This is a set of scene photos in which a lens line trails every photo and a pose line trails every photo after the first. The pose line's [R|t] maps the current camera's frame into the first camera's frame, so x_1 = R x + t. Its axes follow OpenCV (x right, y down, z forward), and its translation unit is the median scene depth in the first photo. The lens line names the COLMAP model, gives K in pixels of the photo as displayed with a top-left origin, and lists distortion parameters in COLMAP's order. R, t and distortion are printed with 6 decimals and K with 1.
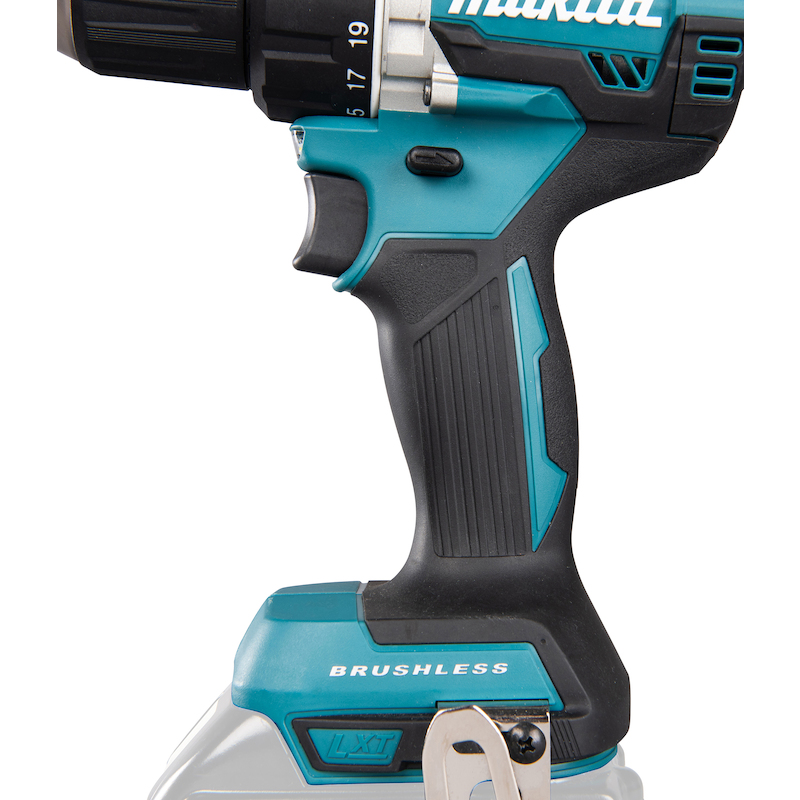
lens RADIAL K [[1467.4, 0, 428.6], [0, 1467.4, 378.3], [0, 0, 1]] dist [0.050245, 0.182261]
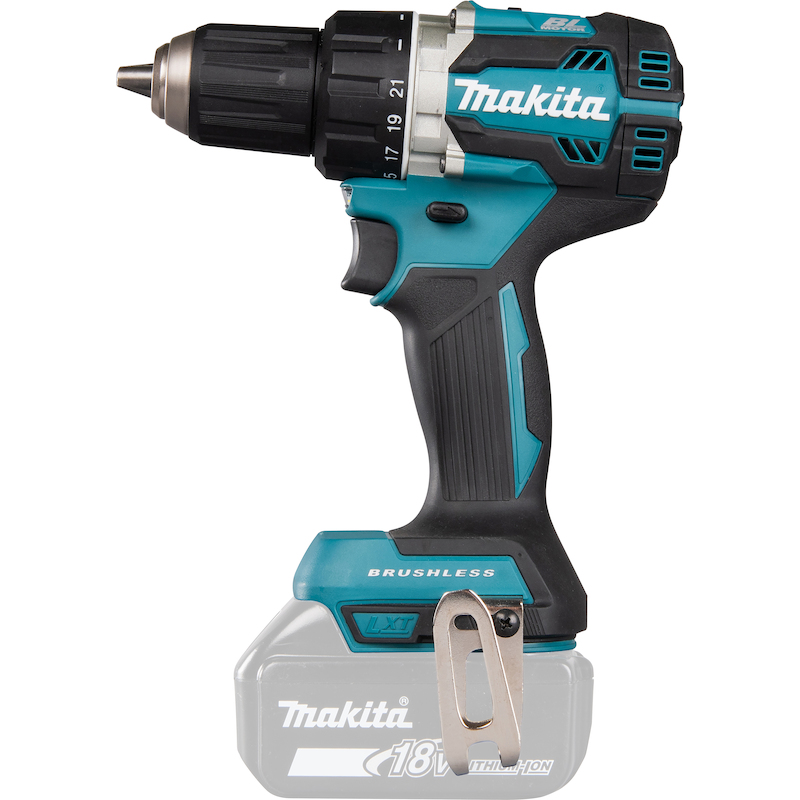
lens RADIAL K [[2232.7, 0, 400.0], [0, 2232.7, 400.0], [0, 0, 1]] dist [0.009433, 0.383414]
pose [[0.999804, 0.013493, -0.014467, -0.007599], [-0.013923, 0.999452, -0.030043, 0.094370], [0.014054, 0.030239, 0.999444, -1.116437]]
